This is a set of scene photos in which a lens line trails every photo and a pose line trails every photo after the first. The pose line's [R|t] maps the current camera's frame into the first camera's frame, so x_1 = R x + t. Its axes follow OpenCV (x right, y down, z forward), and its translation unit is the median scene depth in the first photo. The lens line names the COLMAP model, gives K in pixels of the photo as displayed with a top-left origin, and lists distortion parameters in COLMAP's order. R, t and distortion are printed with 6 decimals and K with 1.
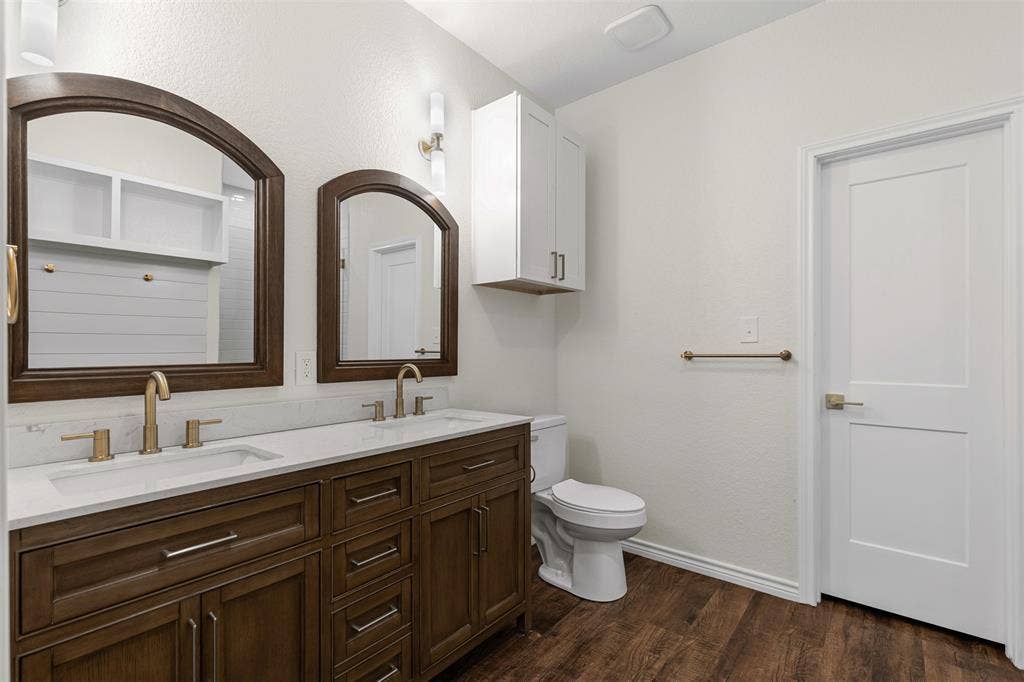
lens RADIAL K [[462.5, 0, 517.8], [0, 462.5, 350.6], [0, 0, 1]] dist [0.006849, -0.000363]
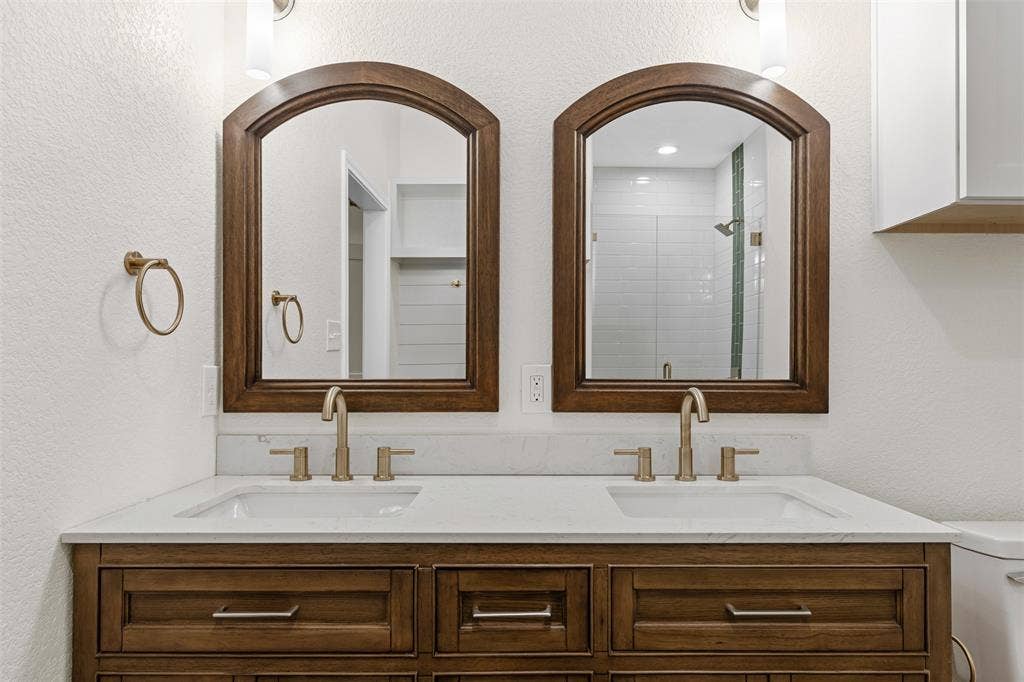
lens RADIAL K [[594.3, 0, 512.0], [0, 594.3, 357.5], [0, 0, 1]] dist [0.006473, -0.000248]
pose [[0.631650, -0.003111, -0.775247, 0.229416], [-0.005953, 0.999943, -0.008863, -0.000887], [0.775230, 0.010213, 0.631596, 0.443673]]
